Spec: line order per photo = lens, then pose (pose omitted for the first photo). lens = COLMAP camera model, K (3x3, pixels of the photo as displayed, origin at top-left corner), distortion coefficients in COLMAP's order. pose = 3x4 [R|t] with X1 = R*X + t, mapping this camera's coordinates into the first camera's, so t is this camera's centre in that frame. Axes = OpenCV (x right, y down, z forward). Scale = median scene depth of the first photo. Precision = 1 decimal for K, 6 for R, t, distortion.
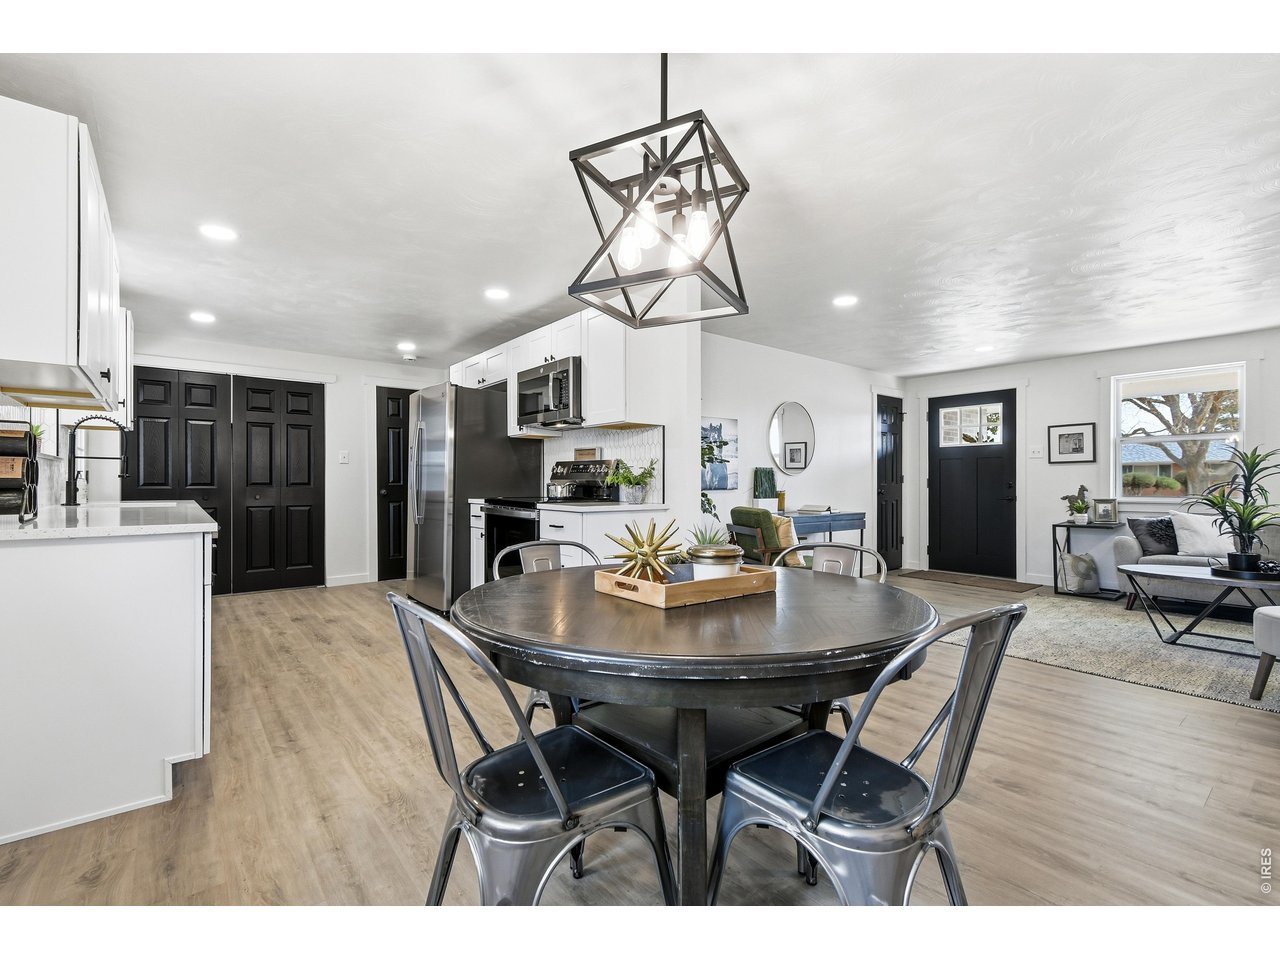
lens RADIAL K [[568.8, 0, 634.7], [0, 568.8, 485.2], [0, 0, 1]] dist [0.010687, -0.006430]
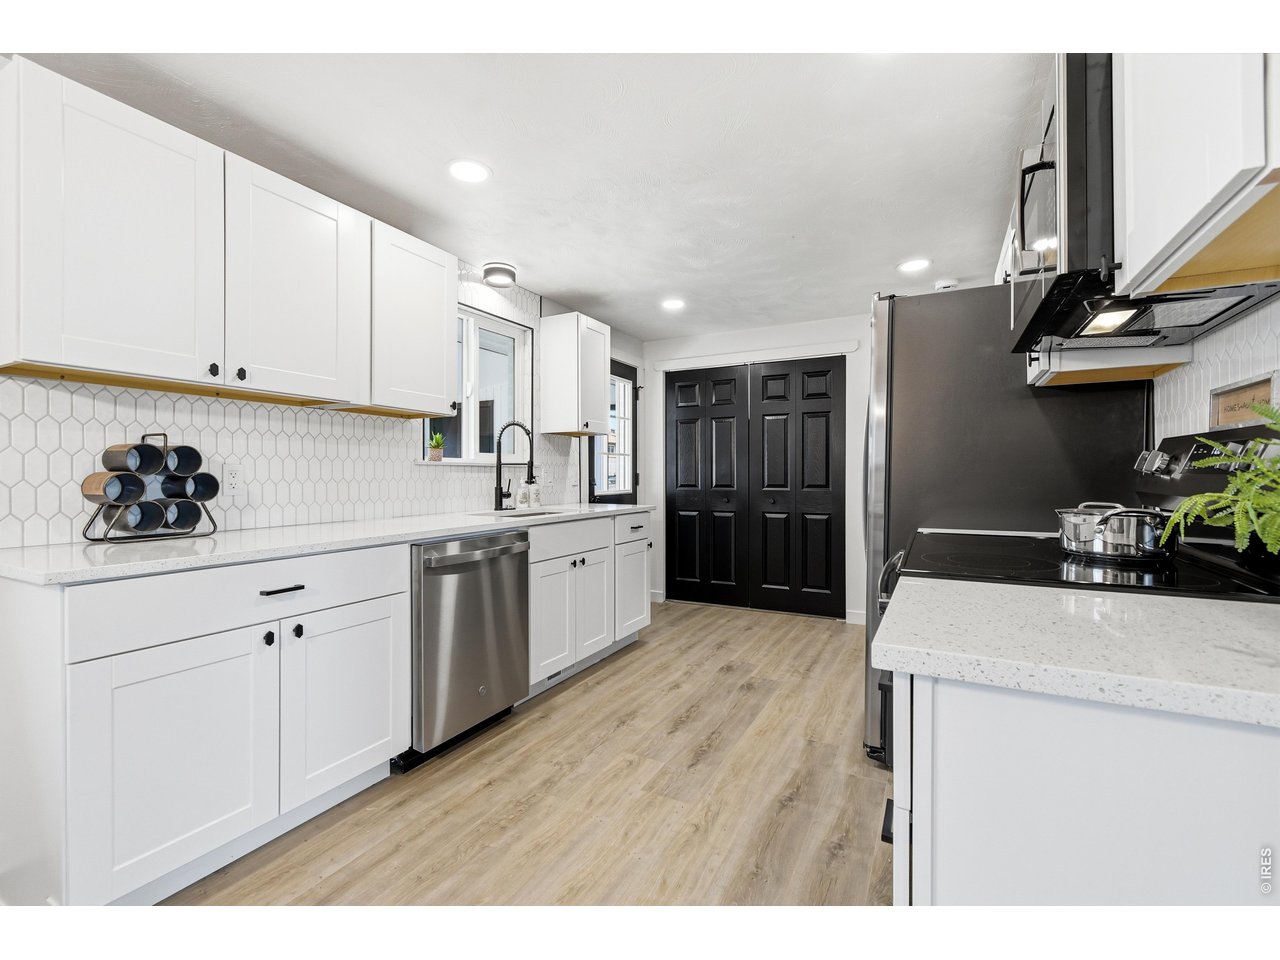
lens RADIAL K [[568.8, 0, 641.7], [0, 568.8, 476.3], [0, 0, 1]] dist [0.010687, -0.006430]
pose [[0.400661, -0.000880, -0.916226, 0.052708], [-0.001756, 0.999997, -0.001728, -0.018114], [0.916225, 0.002301, 0.400658, 0.600193]]
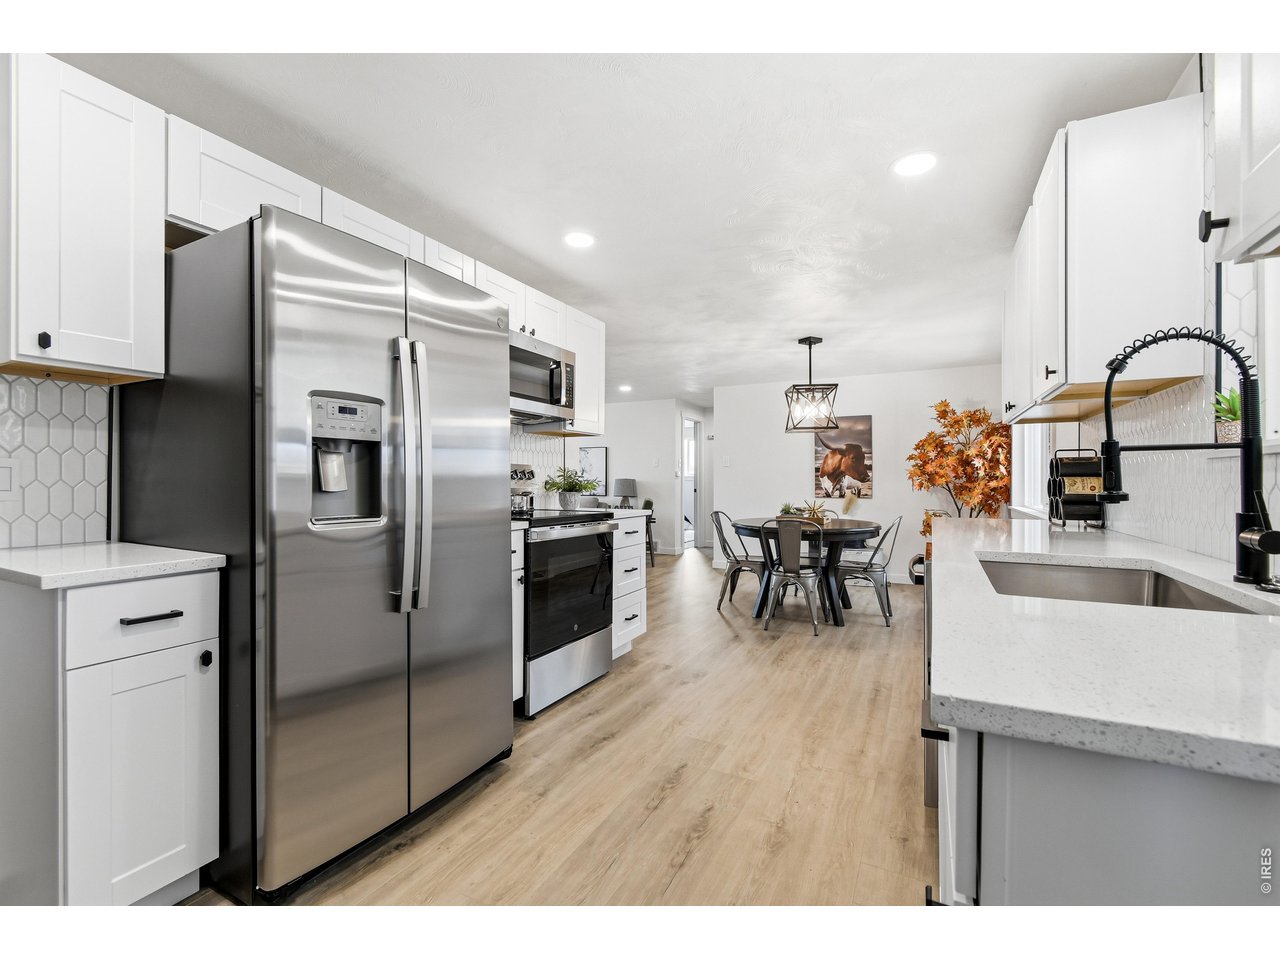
lens RADIAL K [[568.8, 0, 637.7], [0, 568.8, 478.1], [0, 0, 1]] dist [0.010687, -0.006430]
pose [[-0.404684, -0.000402, 0.914456, -0.844160], [0.000424, 1.000000, 0.000627, -0.021341], [-0.914456, 0.000642, -0.404684, 1.088346]]
